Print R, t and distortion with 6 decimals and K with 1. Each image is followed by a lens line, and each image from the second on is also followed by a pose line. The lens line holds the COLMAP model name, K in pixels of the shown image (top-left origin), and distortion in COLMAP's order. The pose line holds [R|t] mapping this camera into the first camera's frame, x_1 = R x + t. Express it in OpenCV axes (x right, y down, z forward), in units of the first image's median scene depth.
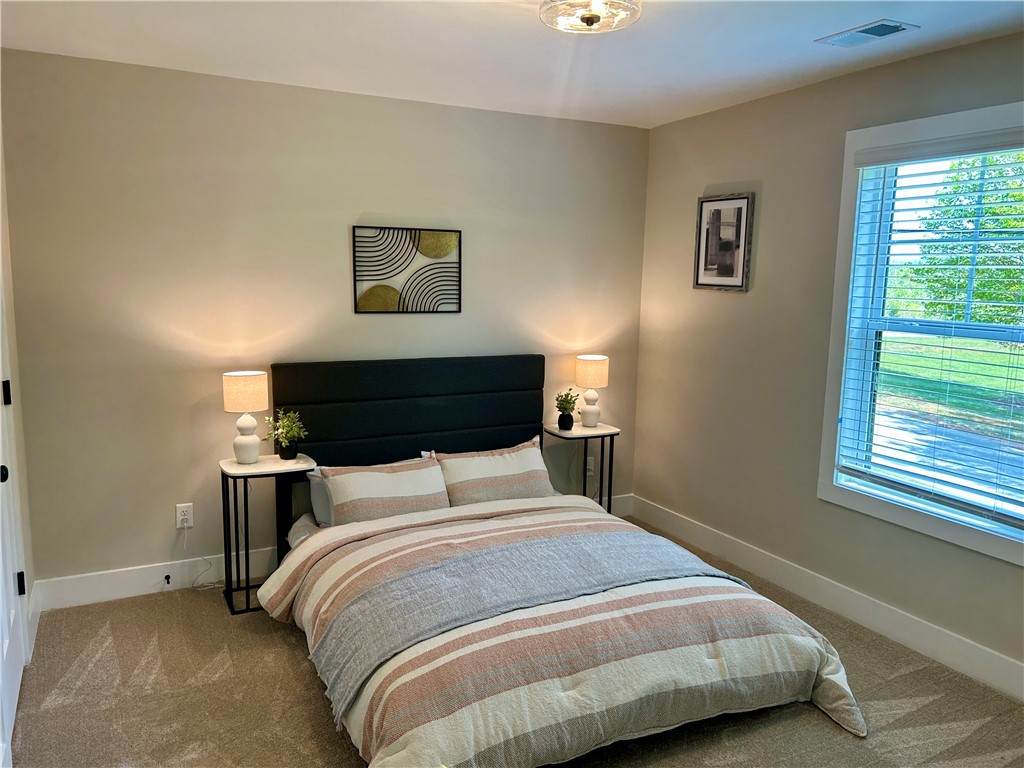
lens RADIAL K [[760.7, 0, 512.1], [0, 760.7, 383.5], [0, 0, 1]] dist [0.044985, -0.060059]
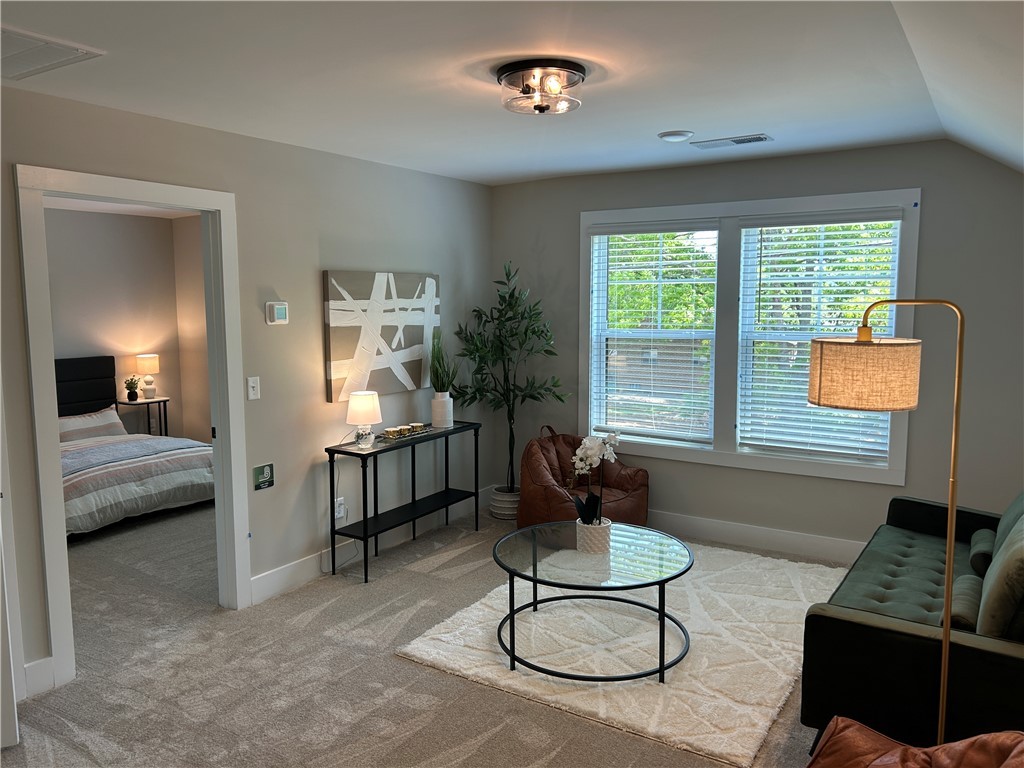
lens RADIAL K [[760.7, 0, 511.1], [0, 760.7, 384.5], [0, 0, 1]] dist [0.044985, -0.060059]
pose [[0.864171, -0.078150, 0.497093, -0.042413], [0.093632, 0.995587, -0.006254, 0.111901], [-0.494411, 0.051949, 0.867675, -0.817440]]
